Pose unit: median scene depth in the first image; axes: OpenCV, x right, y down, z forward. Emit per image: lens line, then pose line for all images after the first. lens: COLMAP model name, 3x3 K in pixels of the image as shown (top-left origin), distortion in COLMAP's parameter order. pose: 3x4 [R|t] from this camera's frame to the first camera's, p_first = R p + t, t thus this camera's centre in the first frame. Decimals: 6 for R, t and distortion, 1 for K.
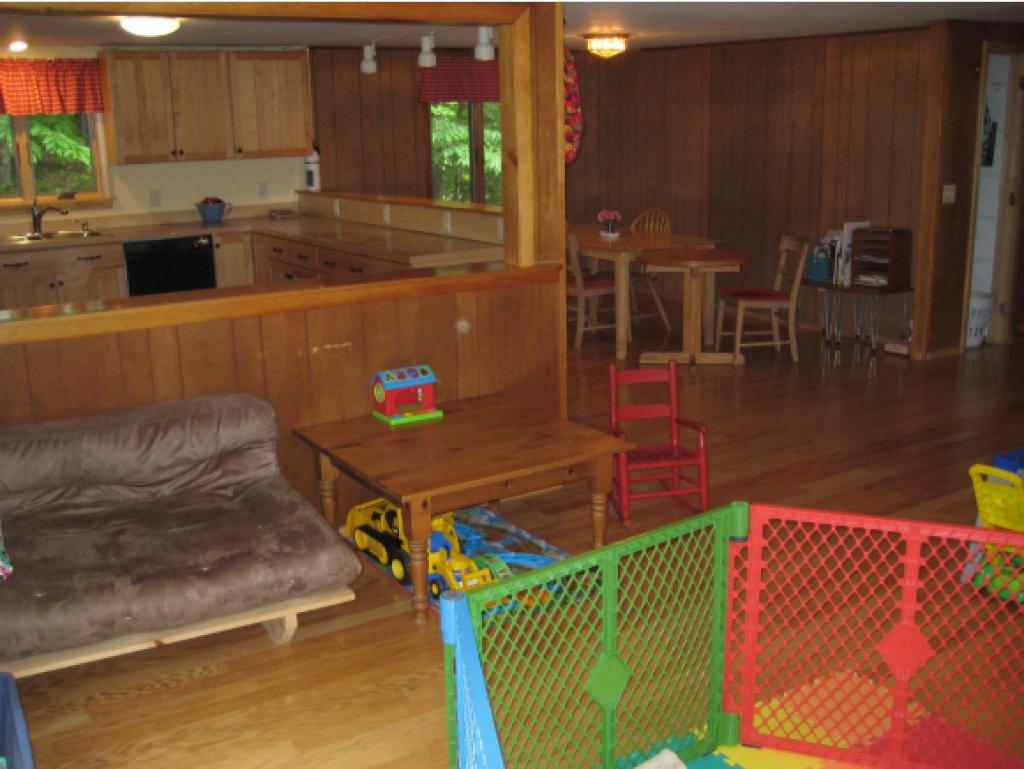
lens RADIAL K [[1069.2, 0, 512.0], [0, 1069.2, 384.5], [0, 0, 1]] dist [-0.146031, 0.211998]
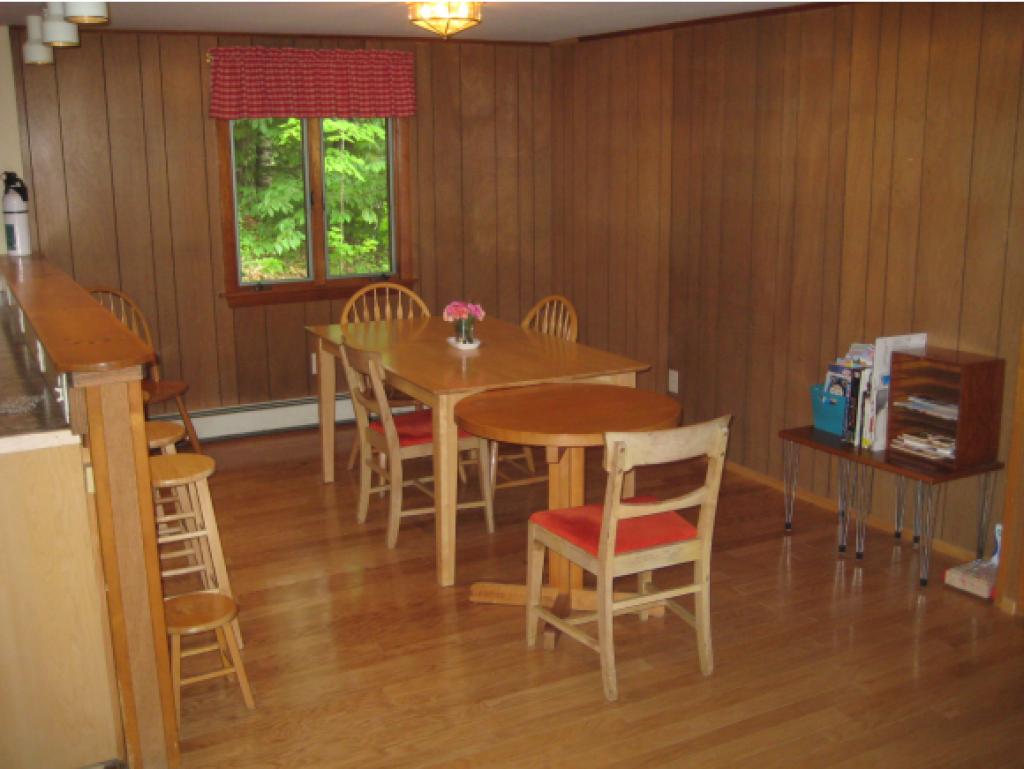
lens RADIAL K [[1069.2, 0, 512.0], [0, 1069.2, 384.5], [0, 0, 1]] dist [-0.146031, 0.211998]
pose [[0.997128, 0.027374, -0.070609, 0.165172], [-0.029047, 0.999318, -0.022782, -0.110509], [0.069937, 0.024768, 0.997244, 0.440245]]
